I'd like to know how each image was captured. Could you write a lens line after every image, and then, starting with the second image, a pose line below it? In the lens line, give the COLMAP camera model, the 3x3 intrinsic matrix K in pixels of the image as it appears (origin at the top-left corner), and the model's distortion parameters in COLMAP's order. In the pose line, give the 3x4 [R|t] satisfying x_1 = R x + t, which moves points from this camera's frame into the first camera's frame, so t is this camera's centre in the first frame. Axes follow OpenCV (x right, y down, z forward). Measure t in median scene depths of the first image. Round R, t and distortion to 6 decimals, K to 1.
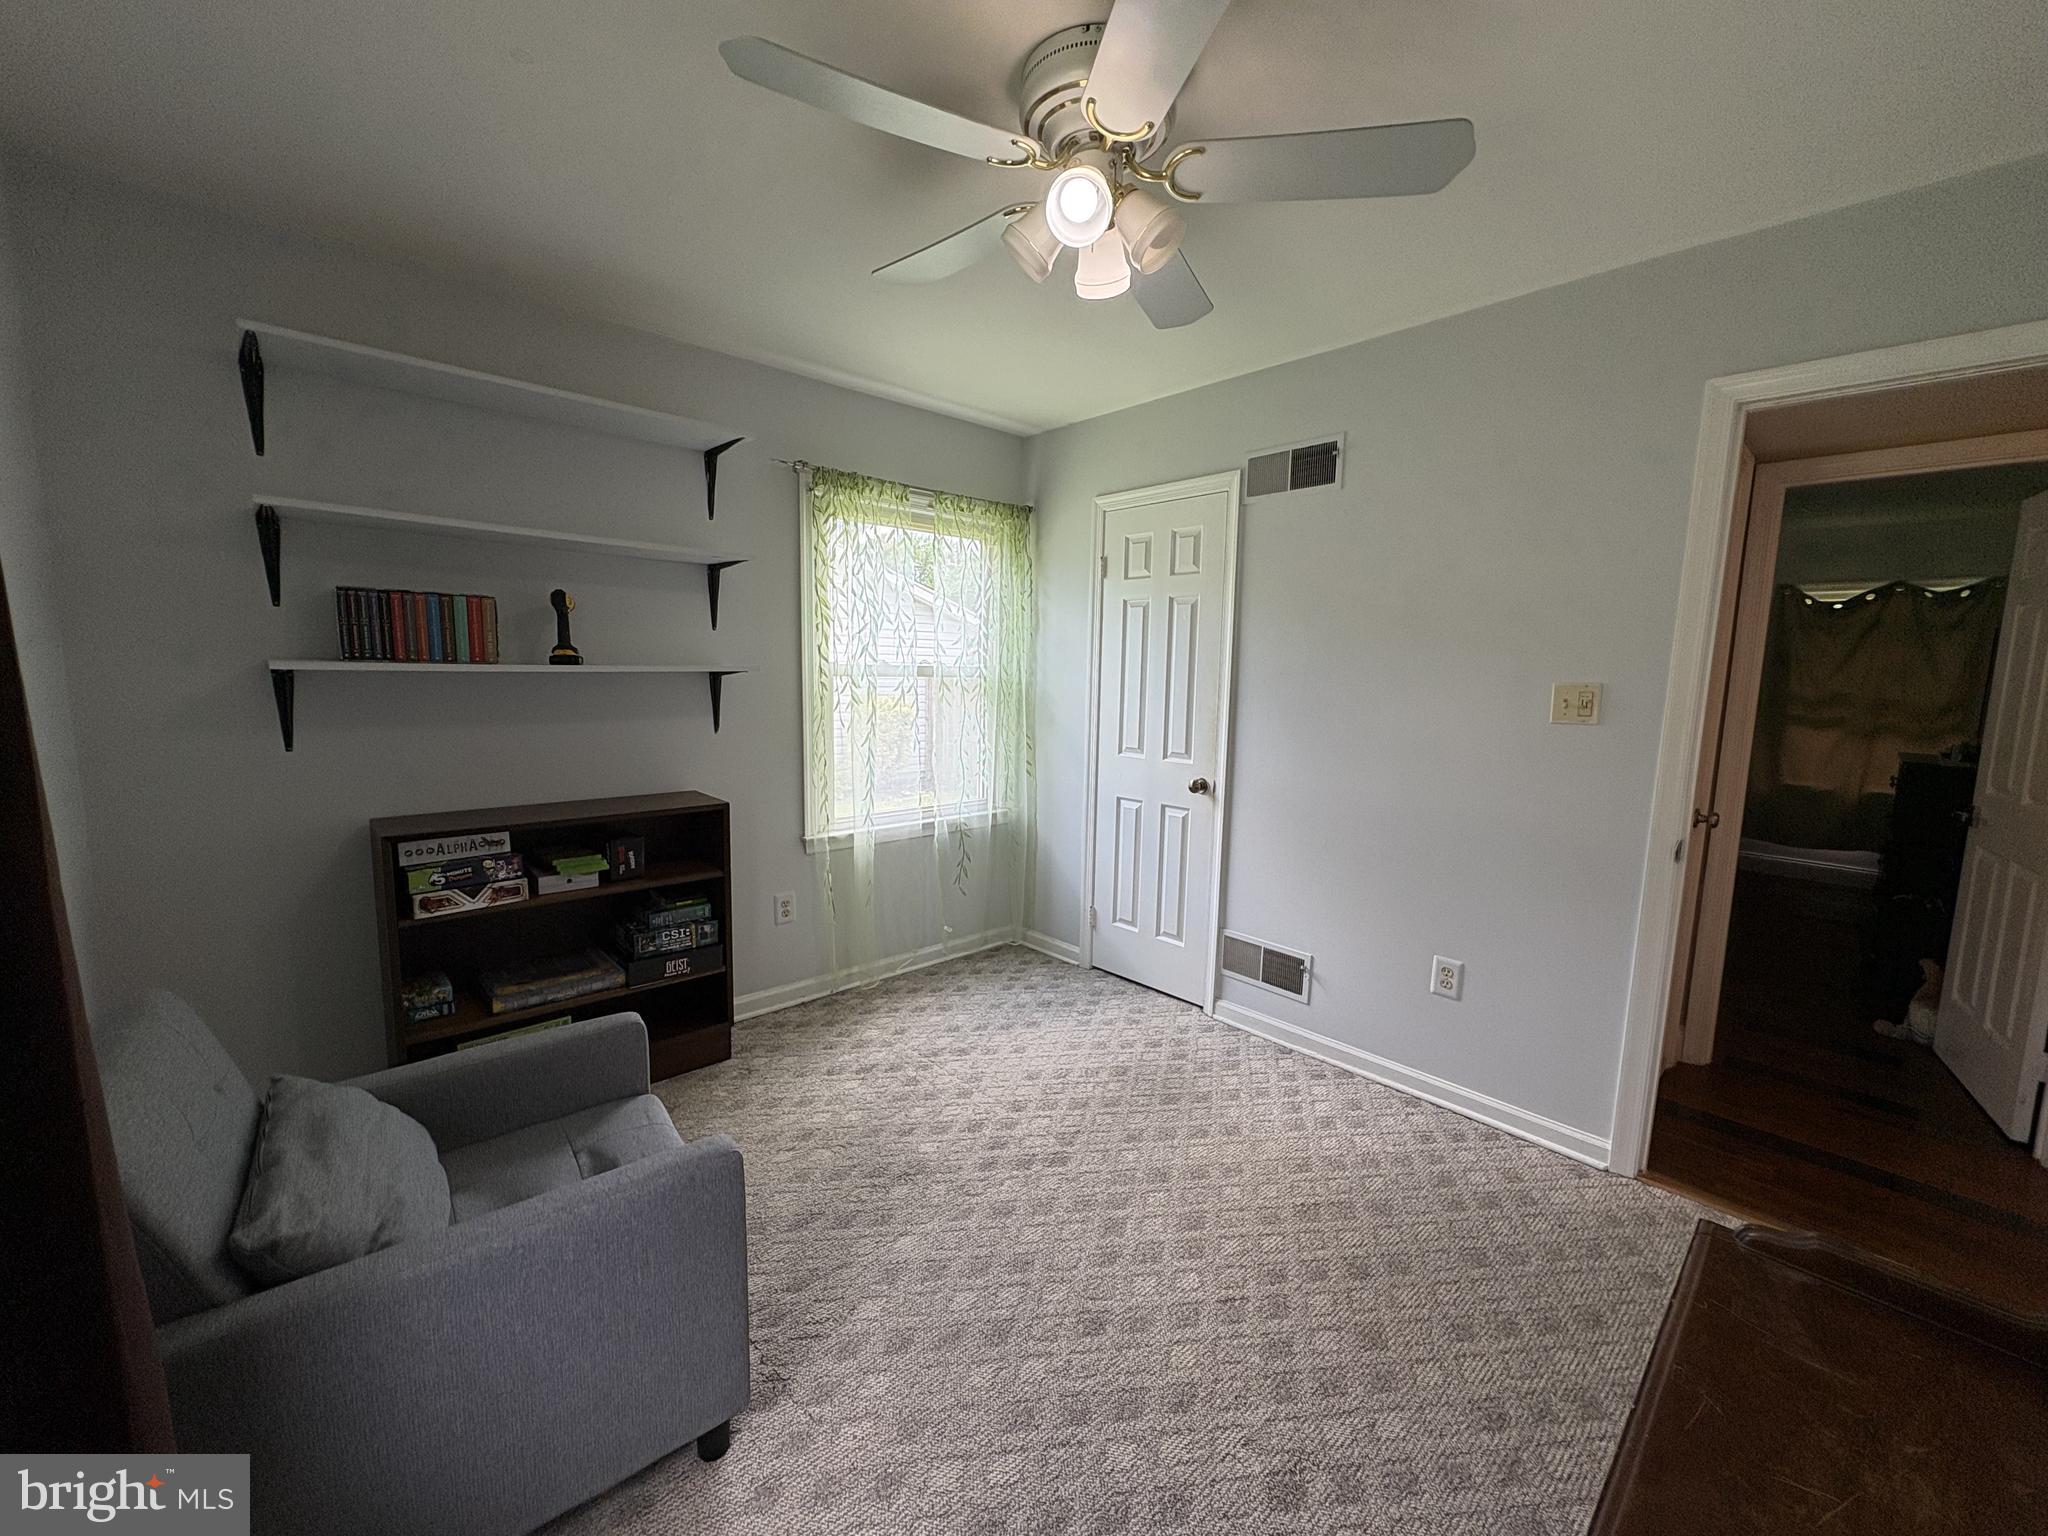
lens RADIAL K [[817.8, 0, 1028.2], [0, 817.8, 760.8], [0, 0, 1]] dist [0.004283, 0.001146]
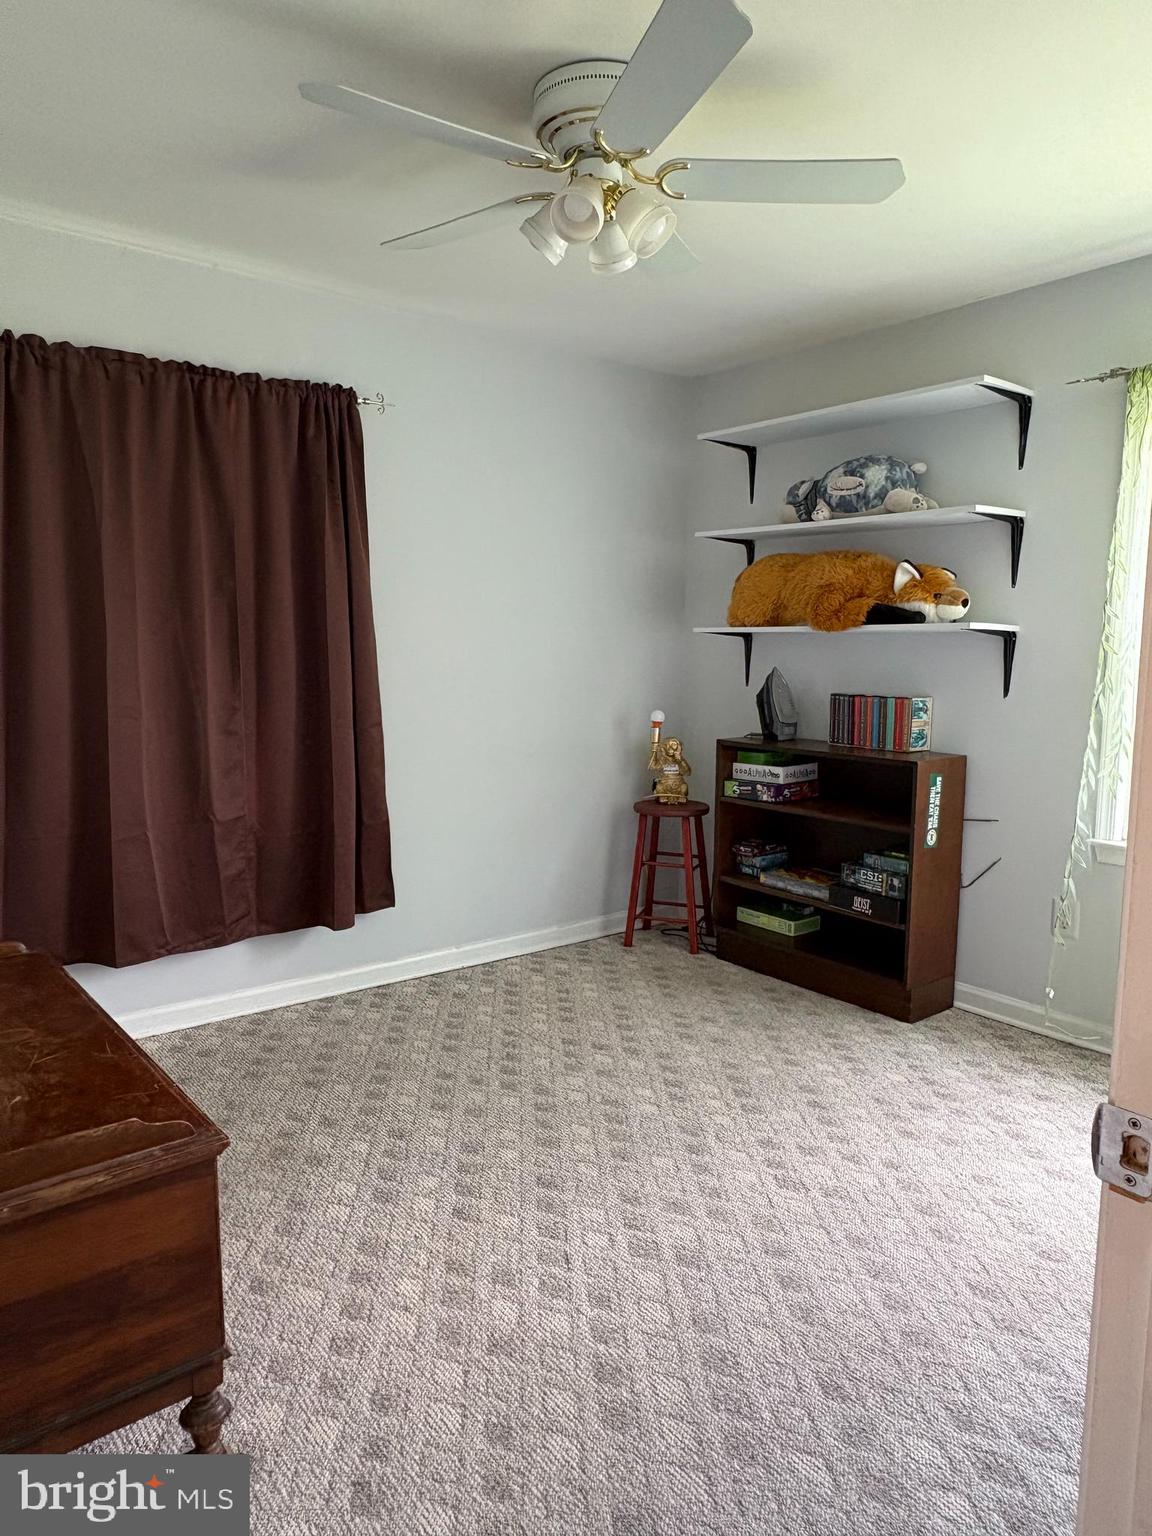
lens RADIAL K [[1015.5, 0, 571.5], [0, 1015.5, 762.6], [0, 0, 1]] dist [0.024906, 0.003970]
pose [[-0.084986, 0.087687, -0.992516, 0.907446], [-0.123161, 0.987556, 0.097795, -0.019370], [0.988741, 0.130551, -0.073128, 0.671752]]
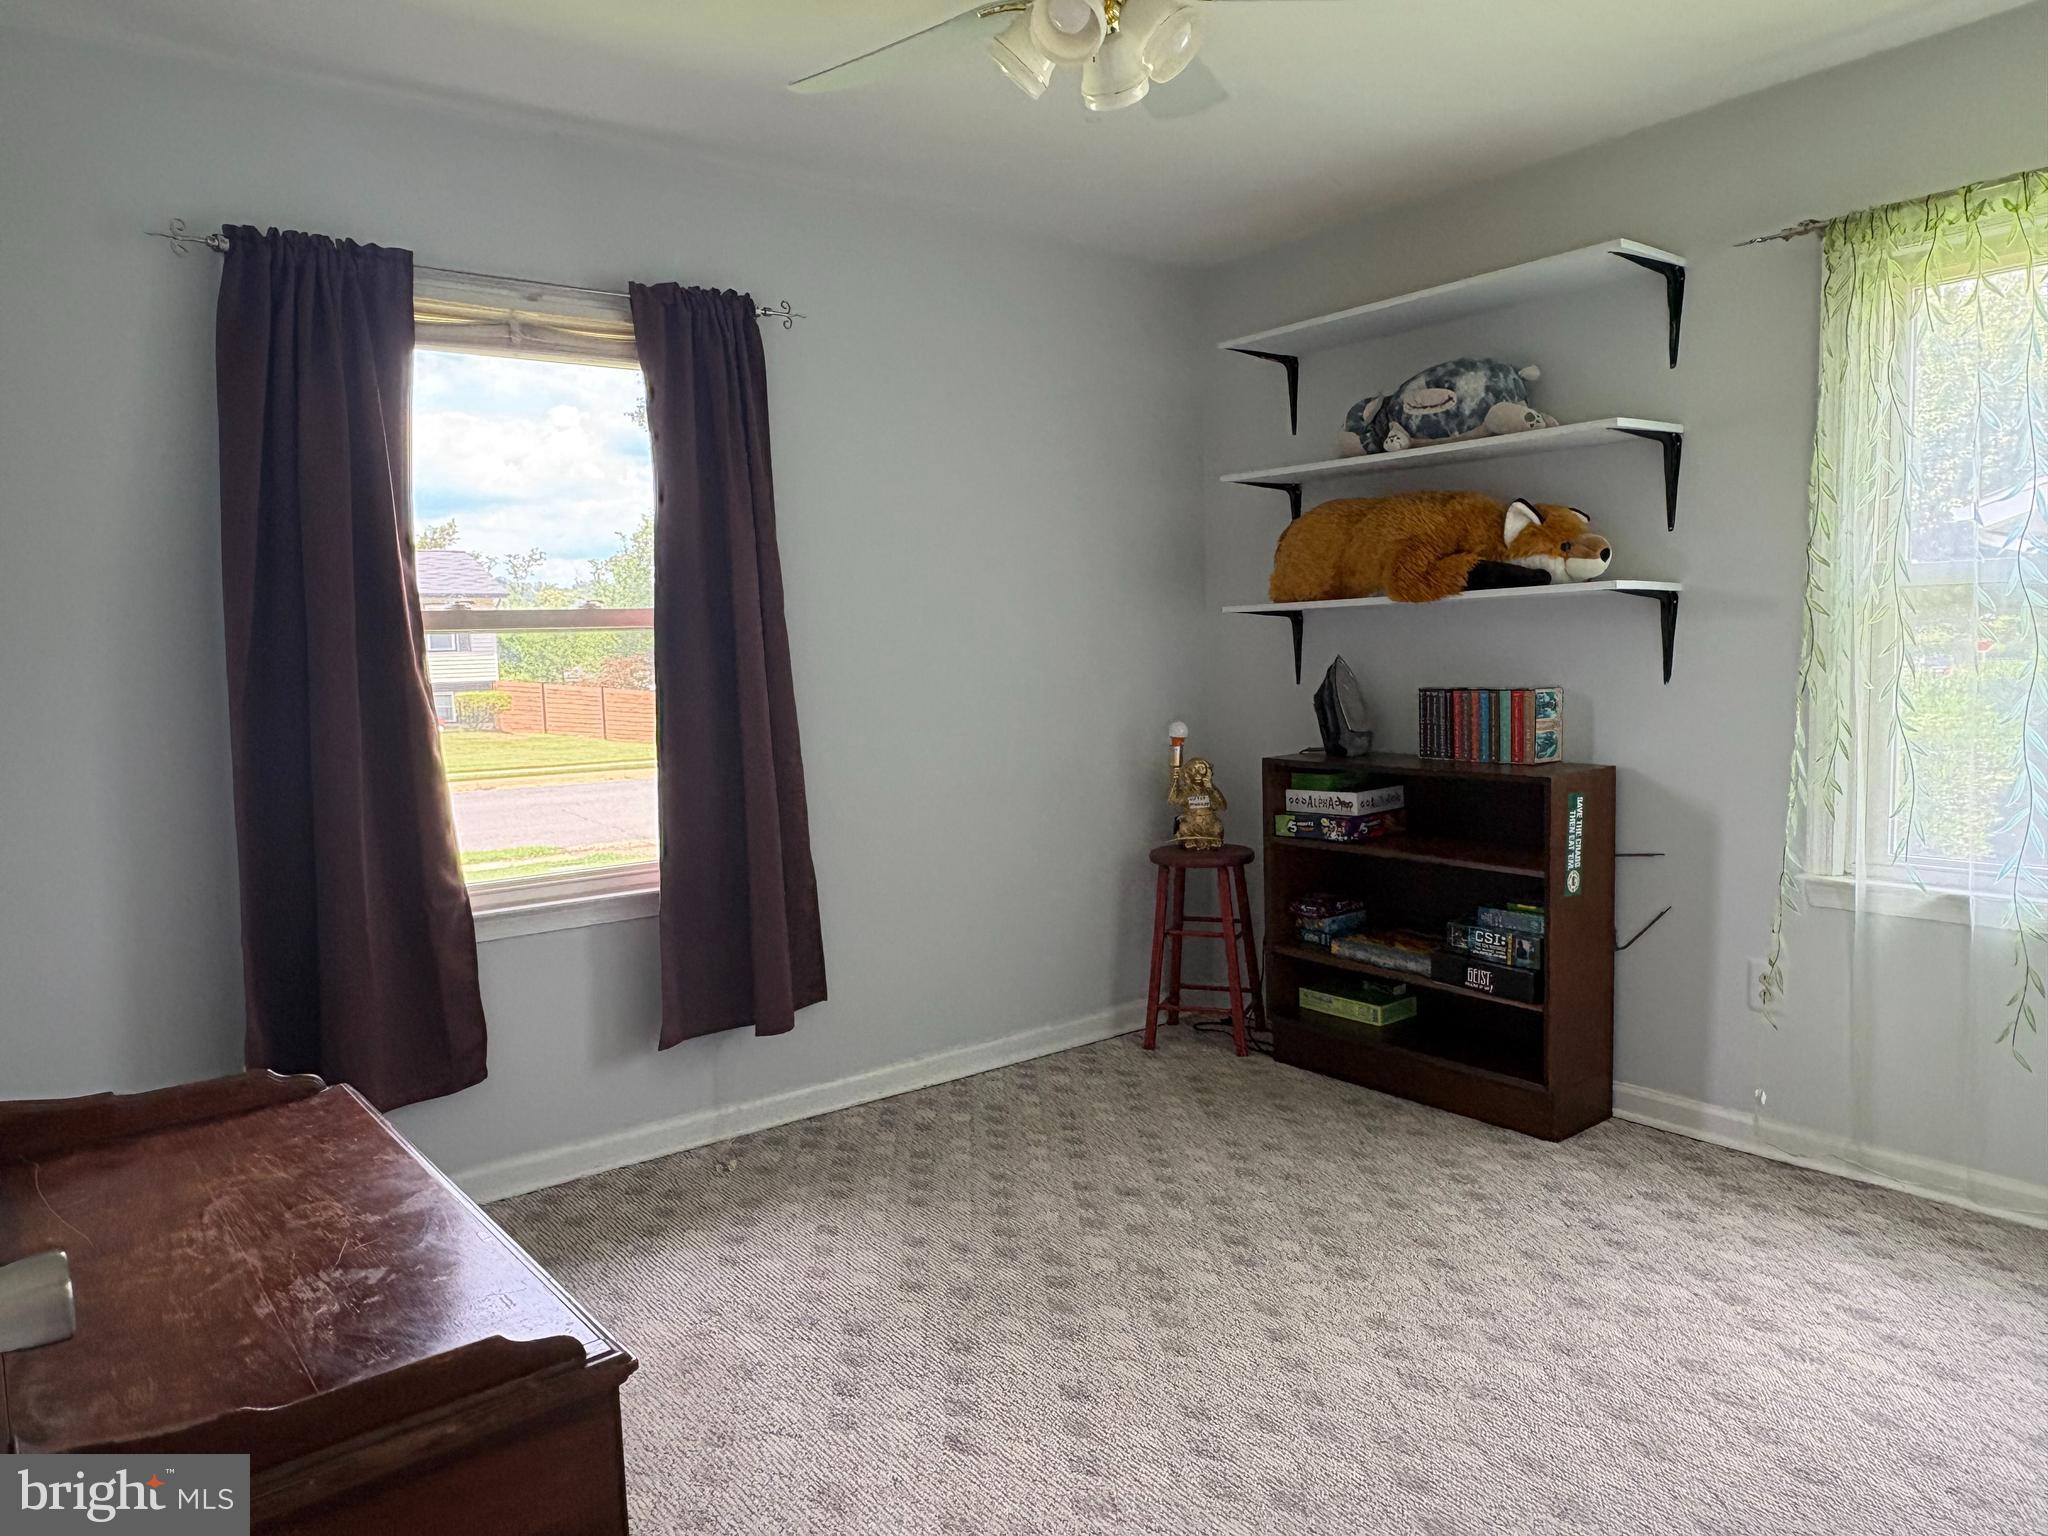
lens RADIAL K [[1354.0, 0, 1030.4], [0, 1354.0, 774.7], [0, 0, 1]] dist [0.024906, 0.003970]
pose [[-0.086004, 0.069377, -0.993876, 0.863617], [-0.083713, 0.993542, 0.076598, -0.005662], [0.992772, 0.089789, -0.079641, 0.639517]]
